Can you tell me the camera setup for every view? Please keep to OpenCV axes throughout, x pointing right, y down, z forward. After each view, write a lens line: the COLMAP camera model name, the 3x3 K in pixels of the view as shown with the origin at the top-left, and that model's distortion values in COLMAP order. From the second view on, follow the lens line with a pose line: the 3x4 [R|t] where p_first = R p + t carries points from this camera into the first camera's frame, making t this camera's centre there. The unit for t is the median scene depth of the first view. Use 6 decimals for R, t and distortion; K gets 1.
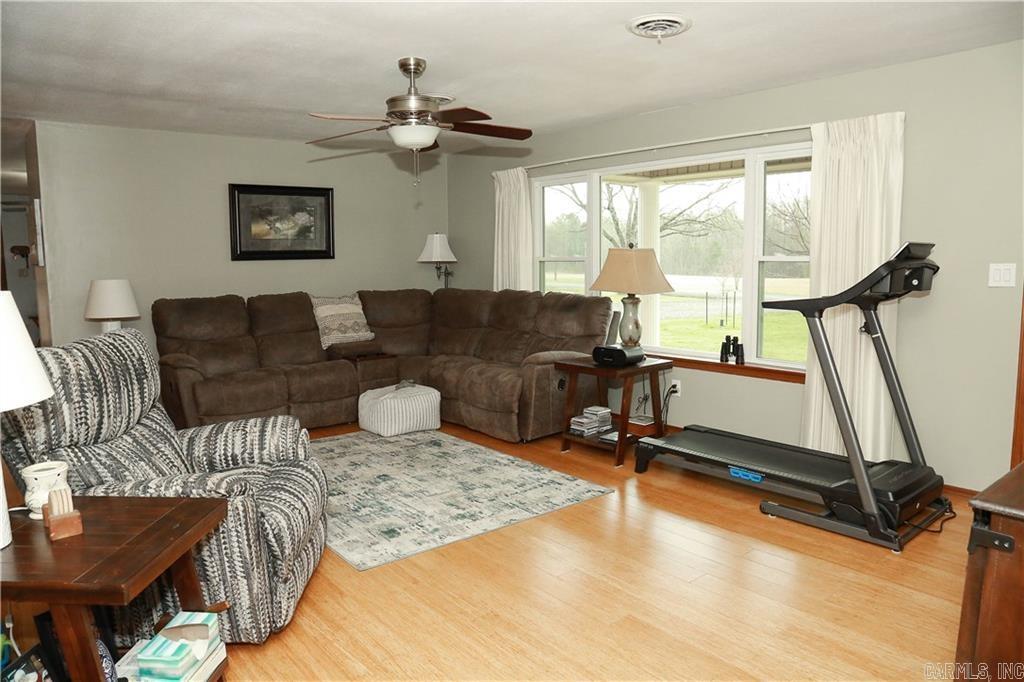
lens RADIAL K [[715.9, 0, 525.7], [0, 715.9, 339.9], [0, 0, 1]] dist [-0.125191, 0.059475]
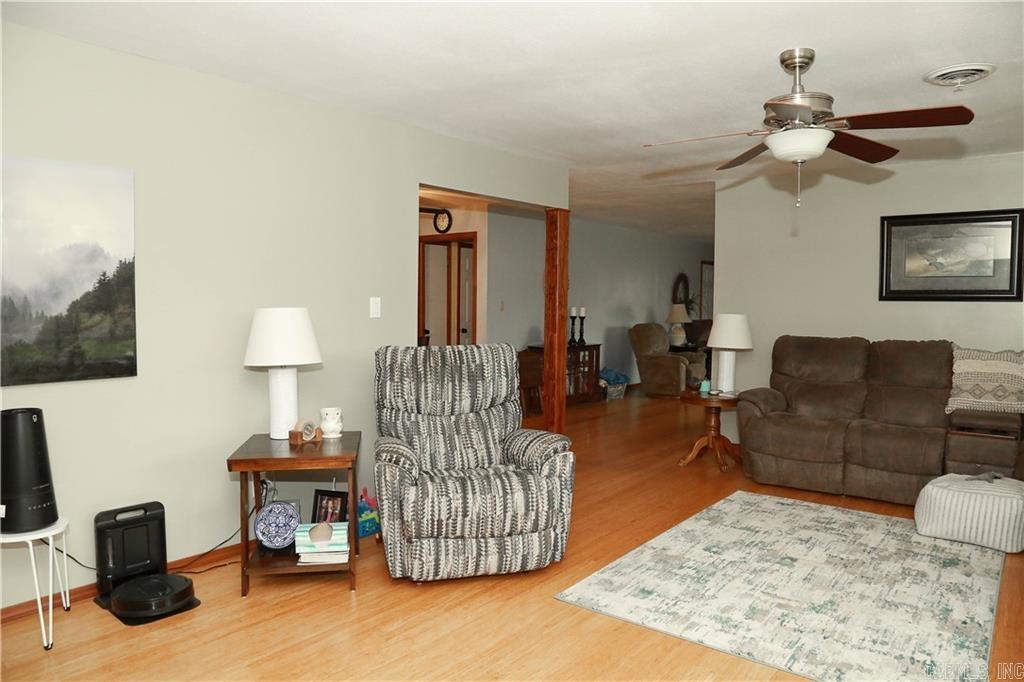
lens RADIAL K [[715.9, 0, 525.7], [0, 715.9, 339.9], [0, 0, 1]] dist [-0.125191, 0.059475]
pose [[0.154883, 0.057429, -0.986262, 0.539837], [-0.119942, 0.992017, 0.038928, -0.056326], [0.980625, 0.112265, 0.160535, 0.542334]]
